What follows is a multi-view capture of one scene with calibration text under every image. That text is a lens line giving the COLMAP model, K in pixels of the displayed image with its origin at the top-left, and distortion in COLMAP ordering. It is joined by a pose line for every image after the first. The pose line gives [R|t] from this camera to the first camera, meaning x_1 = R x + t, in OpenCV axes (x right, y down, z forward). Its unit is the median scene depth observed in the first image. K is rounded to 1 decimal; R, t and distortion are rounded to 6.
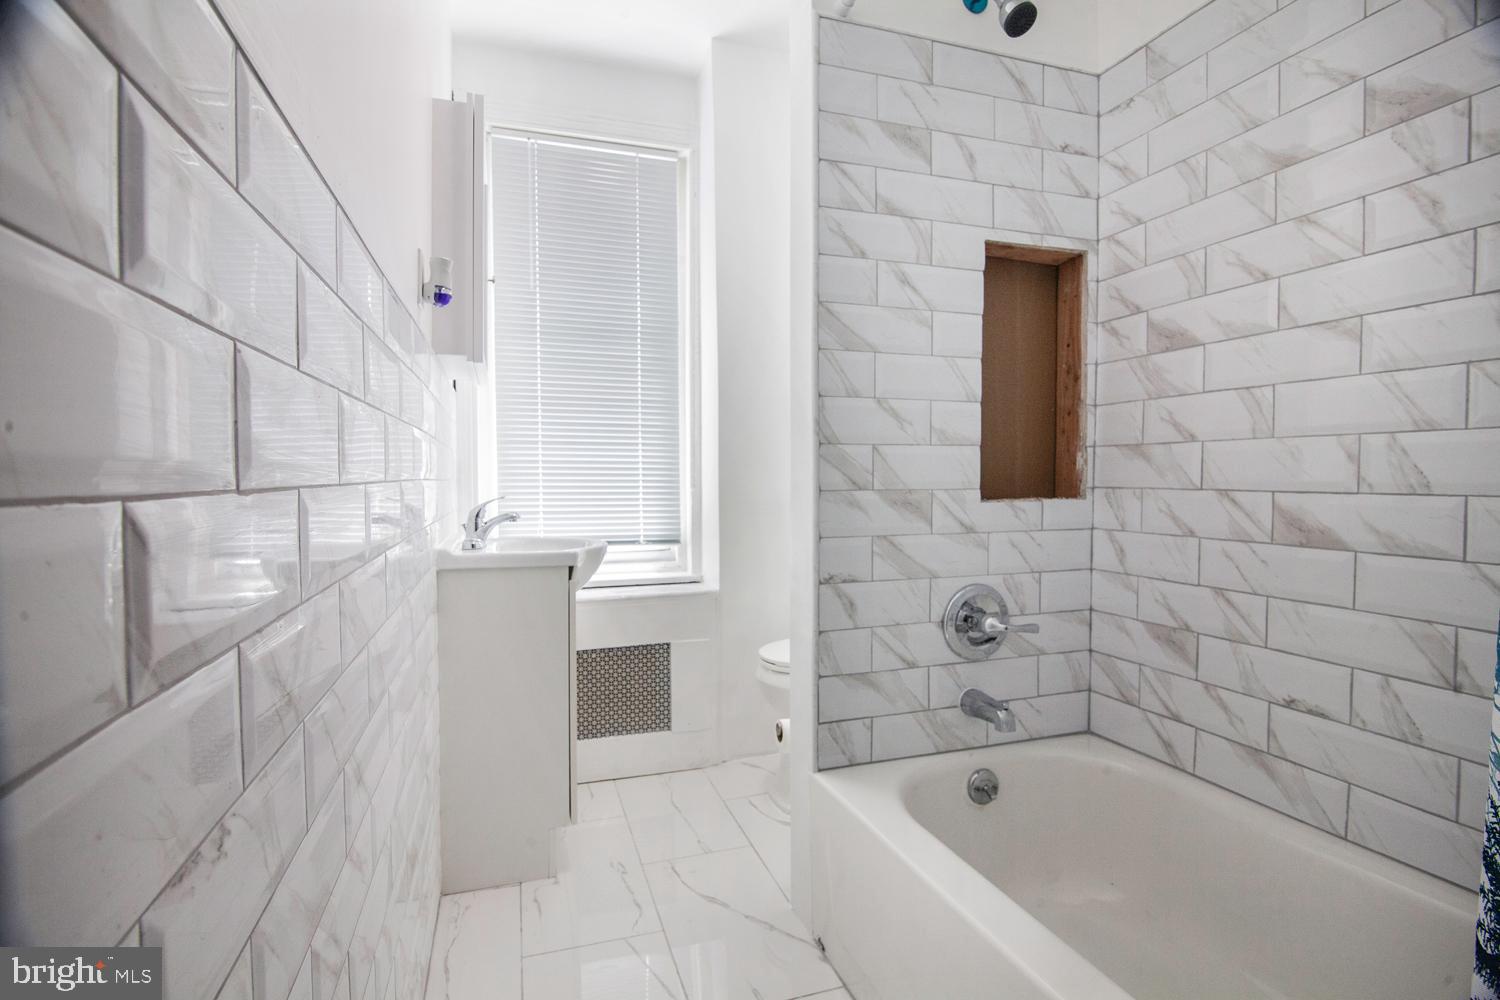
lens RADIAL K [[735.7, 0, 750.6], [0, 735.7, 498.6], [0, 0, 1]] dist [-0.018274, -0.001087]
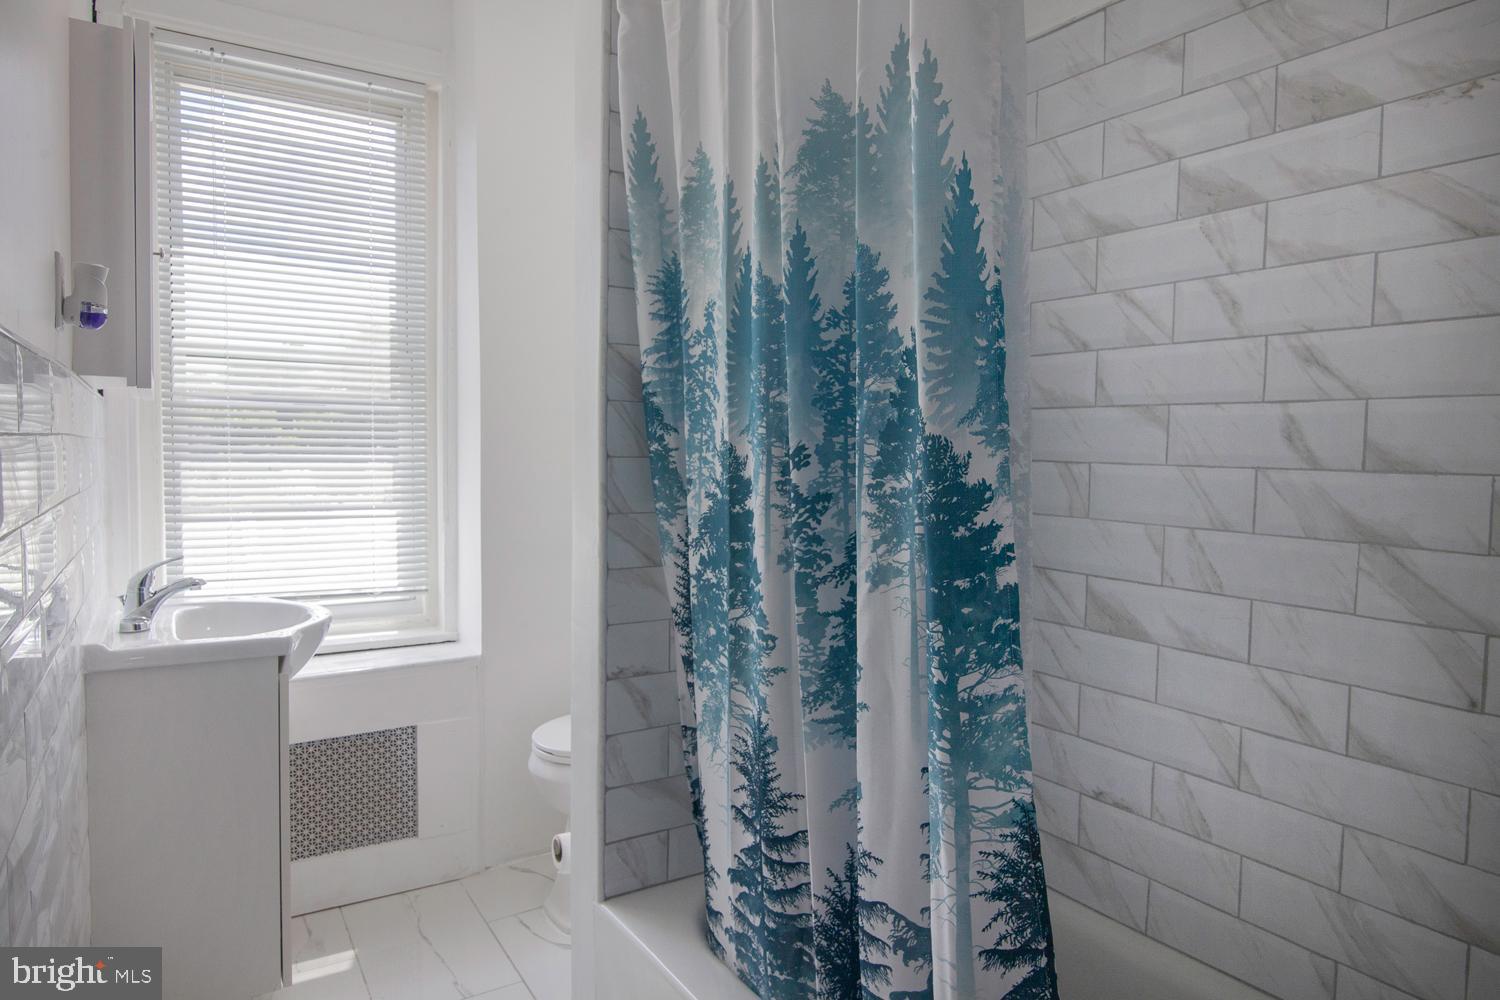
lens RADIAL K [[926.0, 0, 750.3], [0, 926.0, 498.9], [0, 0, 1]] dist [-0.007225, -0.003503]
pose [[0.970920, 0.002653, 0.239388, -0.000634], [-0.009210, 0.999612, 0.026279, -0.131977], [-0.239225, -0.027720, 0.970568, -0.064462]]
